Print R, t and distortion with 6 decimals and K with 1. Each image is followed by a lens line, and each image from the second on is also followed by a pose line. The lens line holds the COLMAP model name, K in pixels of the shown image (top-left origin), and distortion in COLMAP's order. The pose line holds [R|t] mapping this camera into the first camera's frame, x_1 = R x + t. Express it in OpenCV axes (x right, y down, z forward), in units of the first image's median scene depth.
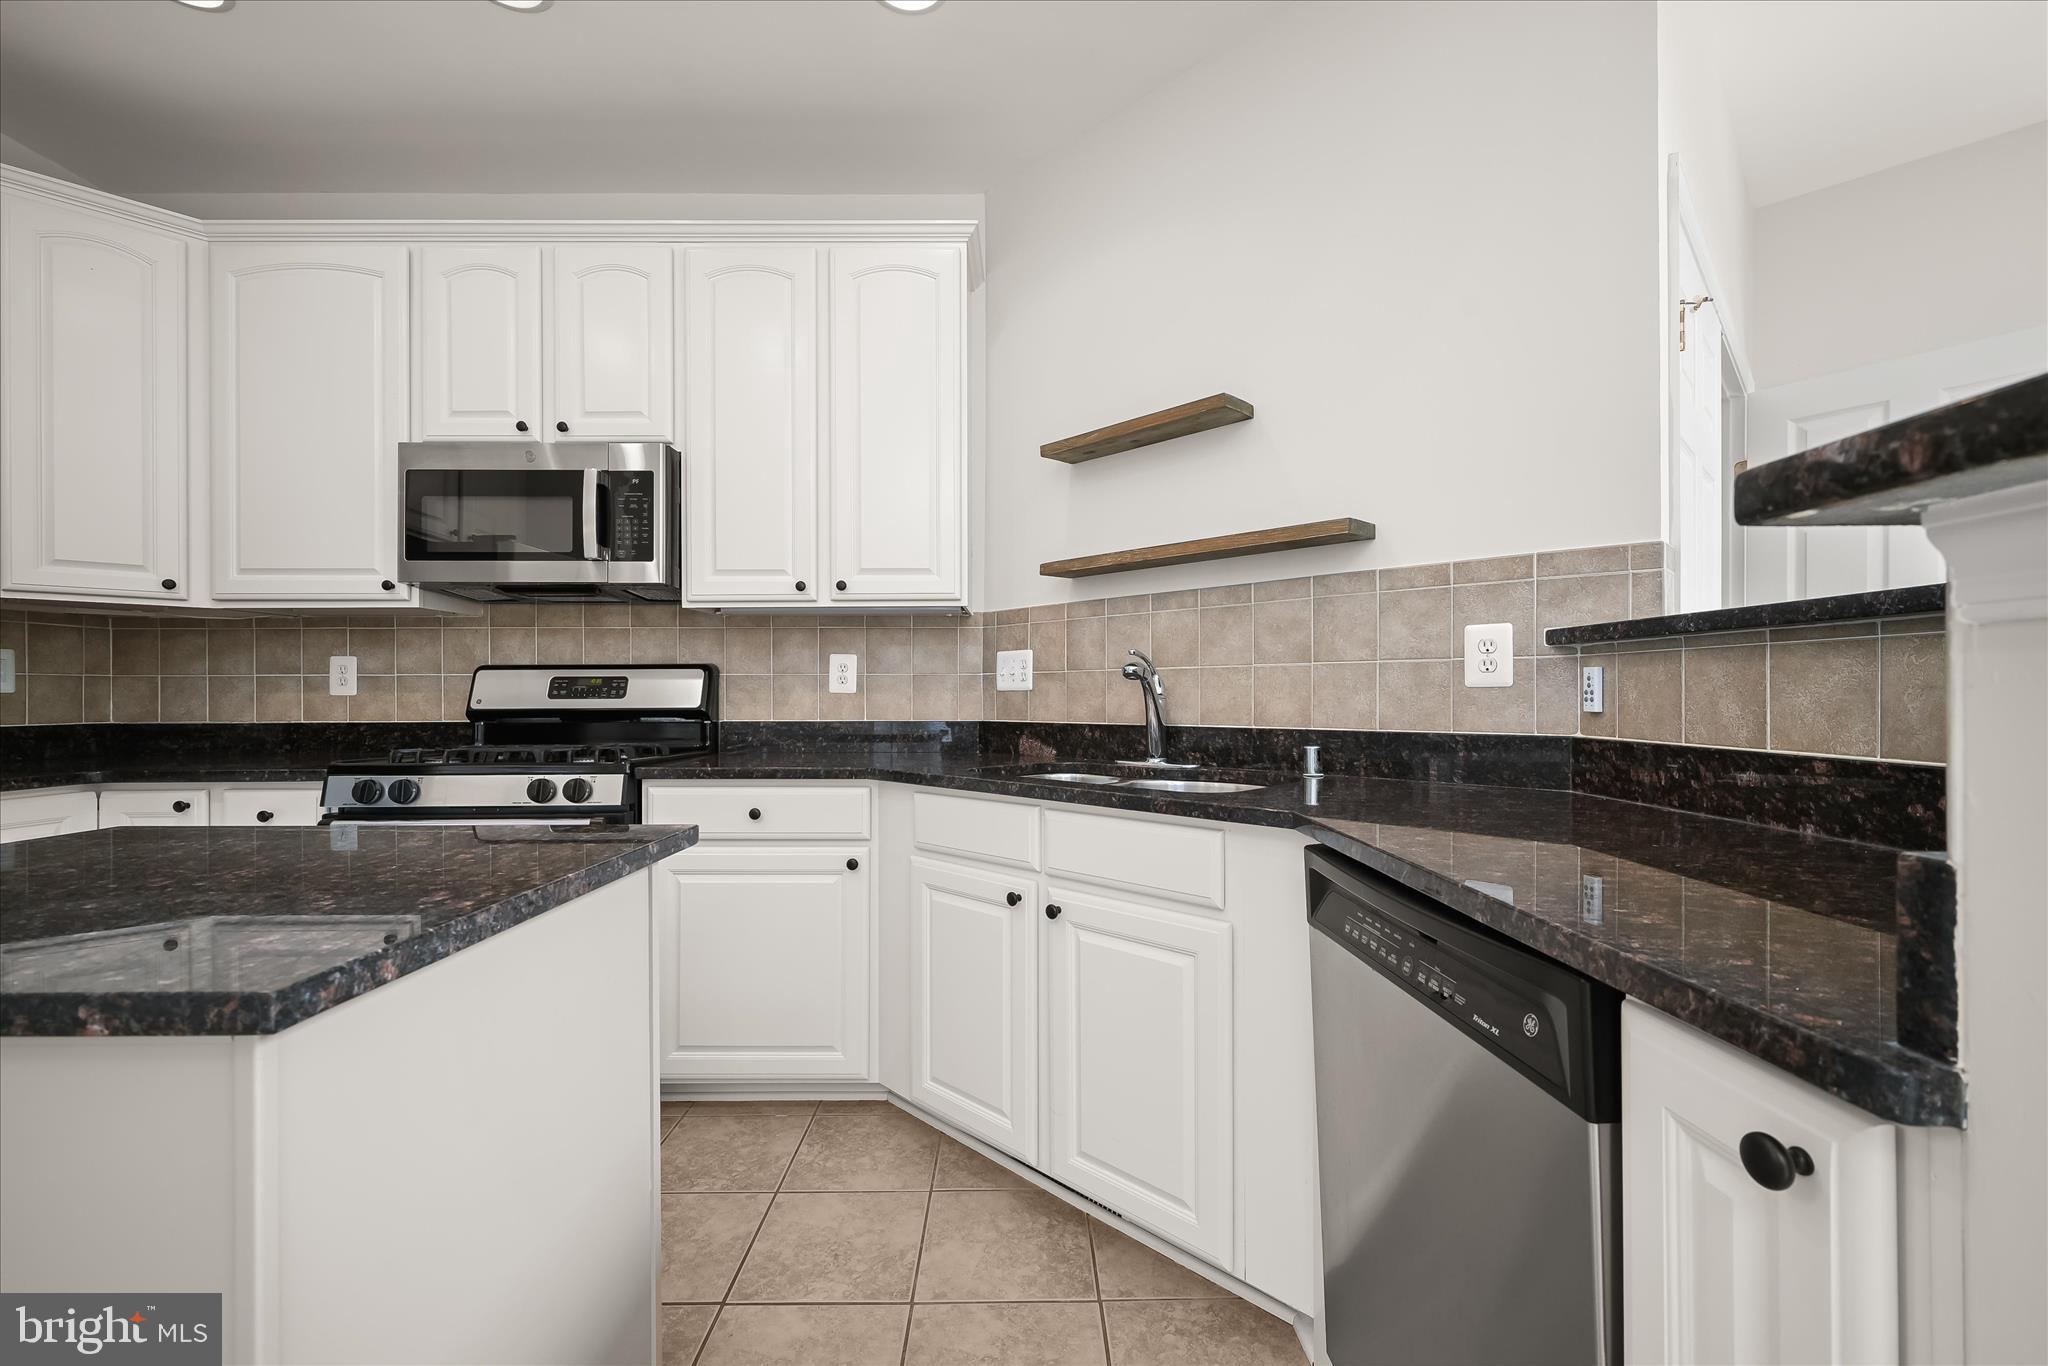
lens RADIAL K [[839.7, 0, 1027.3], [0, 839.7, 692.0], [0, 0, 1]] dist [-0.001301, -0.000201]
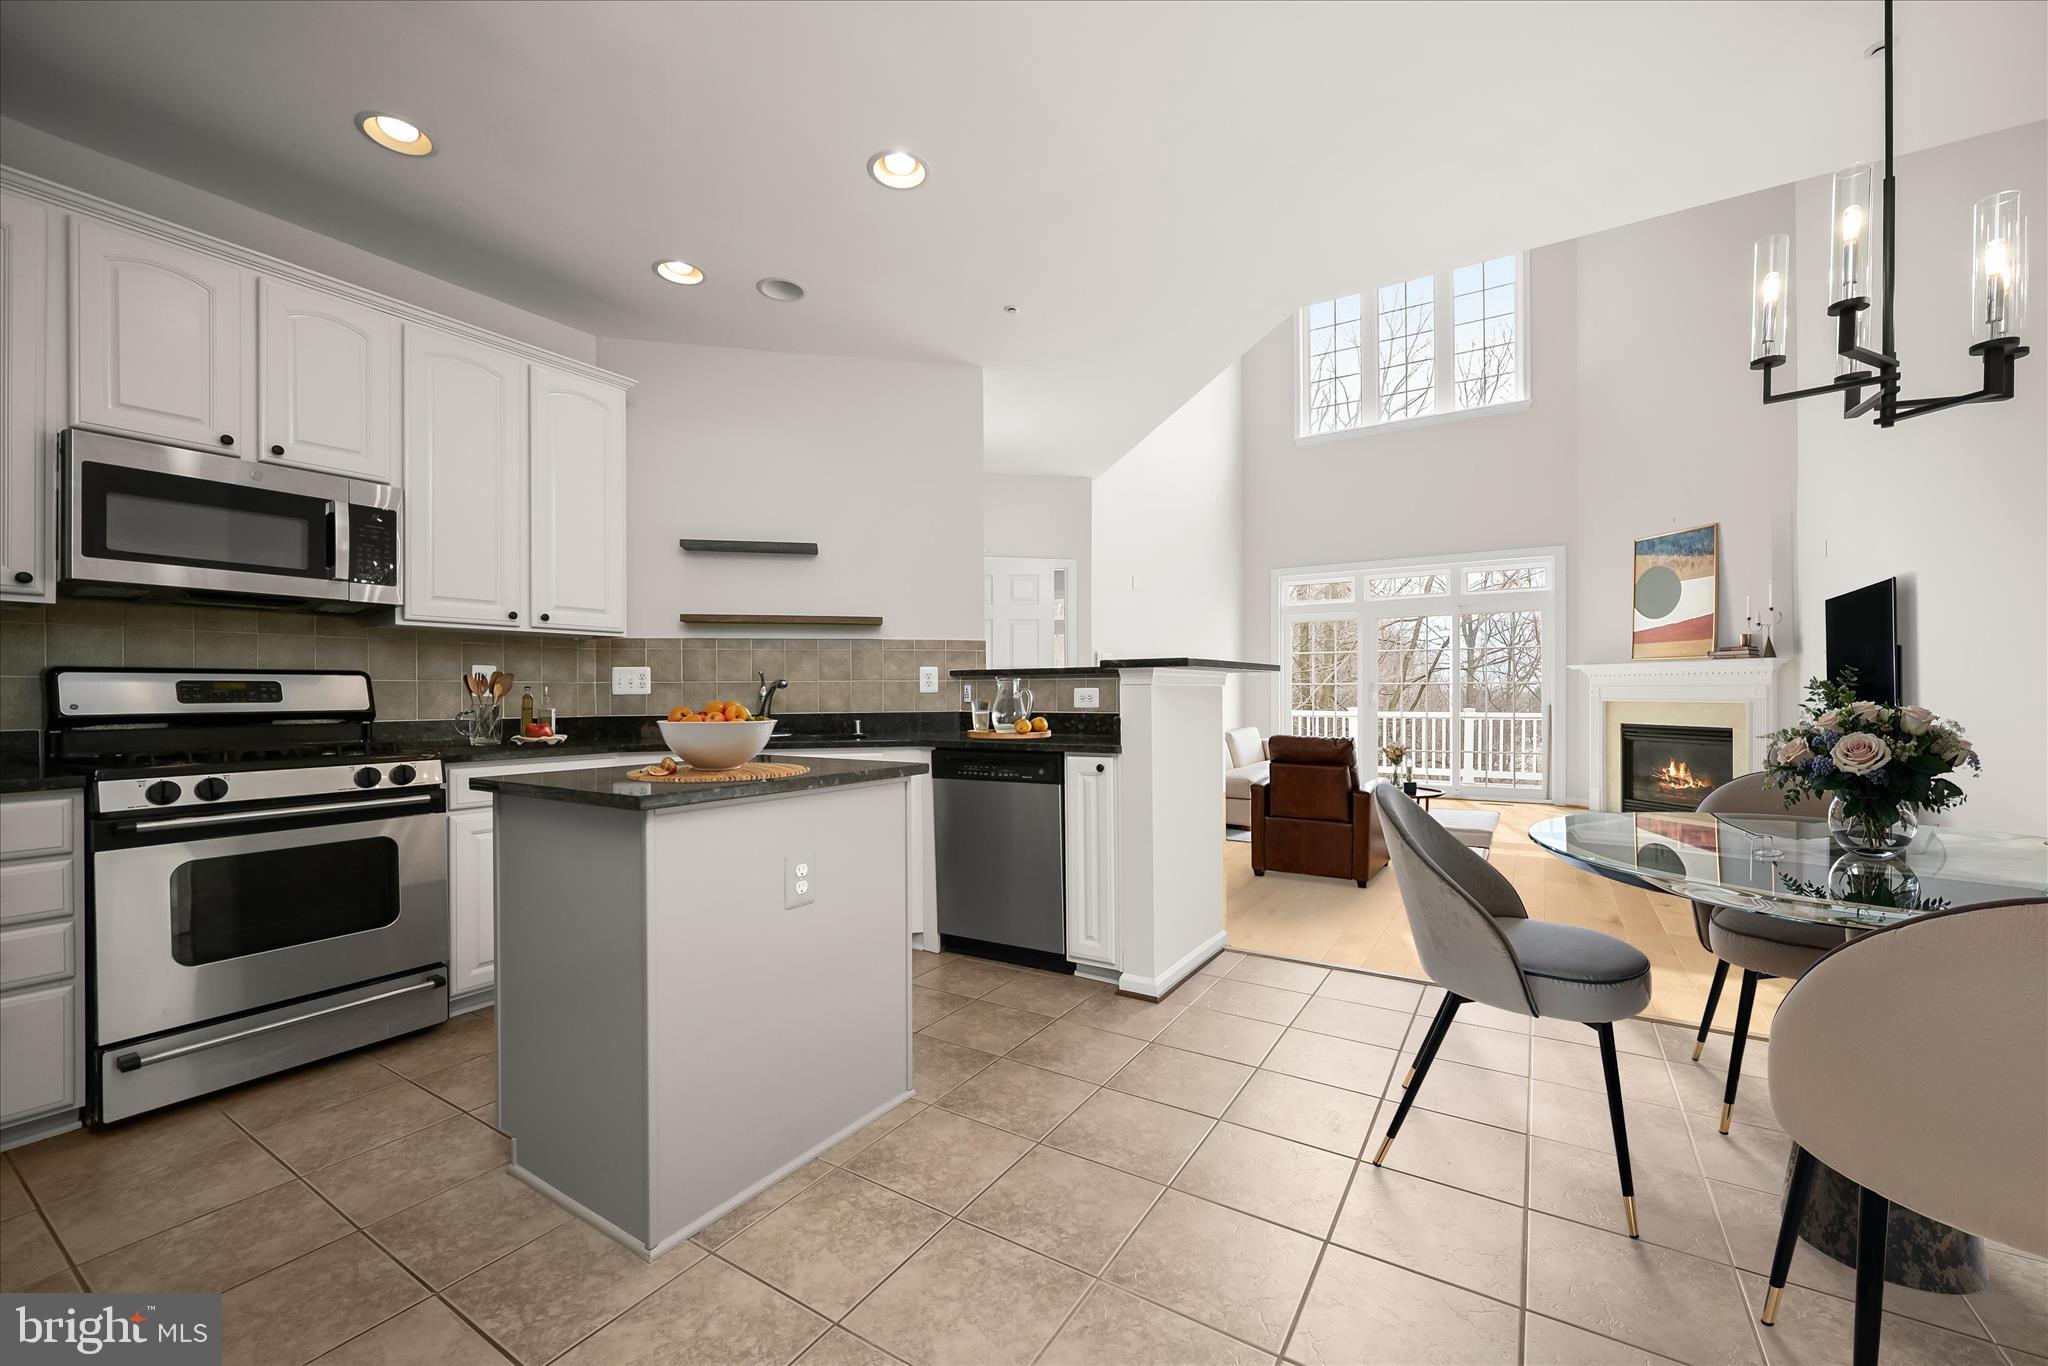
lens RADIAL K [[814.6, 0, 1025.3], [0, 814.6, 697.0], [0, 0, 1]] dist [-0.004815, -0.000074]
pose [[0.547769, -0.002943, 0.836624, -0.936975], [0.003373, 0.999993, 0.001309, 0.003452], [-0.836623, 0.002105, 0.547775, -0.388387]]
